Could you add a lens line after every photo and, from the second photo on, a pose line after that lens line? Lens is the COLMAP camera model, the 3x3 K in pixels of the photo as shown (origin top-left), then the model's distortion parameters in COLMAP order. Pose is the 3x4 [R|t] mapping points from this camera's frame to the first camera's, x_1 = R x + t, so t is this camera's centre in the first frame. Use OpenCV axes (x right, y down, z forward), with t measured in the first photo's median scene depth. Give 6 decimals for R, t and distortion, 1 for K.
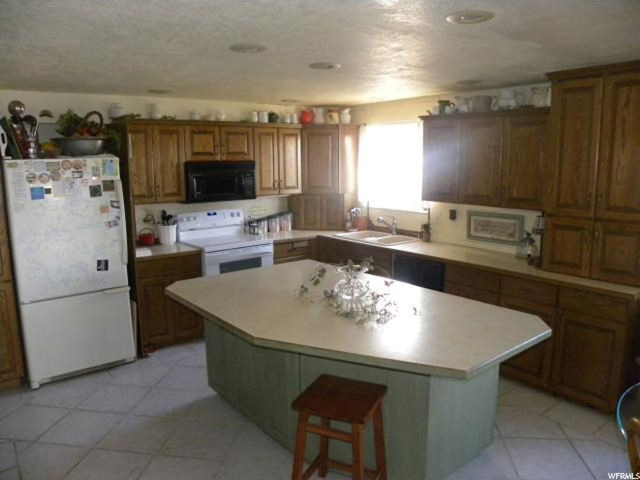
lens RADIAL K [[488.5, 0, 320.0], [0, 488.5, 240.0], [0, 0, 1]] dist [-0.148851, 0.094069]
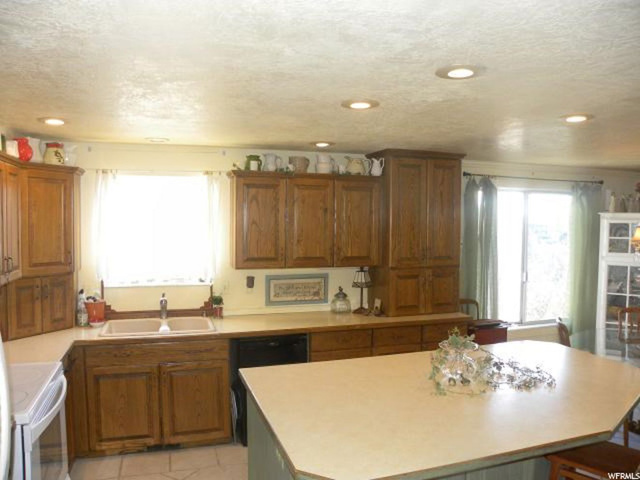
lens RADIAL K [[488.5, 0, 320.0], [0, 488.5, 240.0], [0, 0, 1]] dist [-0.148851, 0.094069]
pose [[0.342978, -0.027477, 0.938942, -0.549336], [0.142500, 0.989525, -0.023095, -0.094061], [-0.928472, 0.141720, 0.343301, 0.583859]]
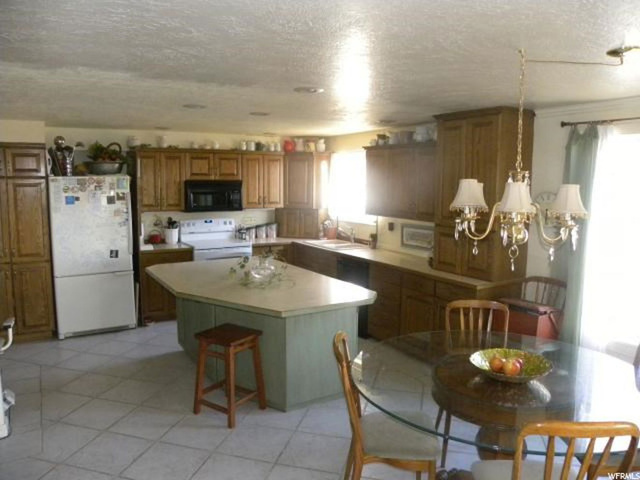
lens RADIAL K [[488.5, 0, 320.0], [0, 488.5, 240.0], [0, 0, 1]] dist [-0.148851, 0.094069]
pose [[0.991576, 0.032201, -0.125461, 0.264406], [-0.037436, 0.998514, -0.039595, 0.039176], [0.124000, 0.043958, 0.991308, -0.256264]]
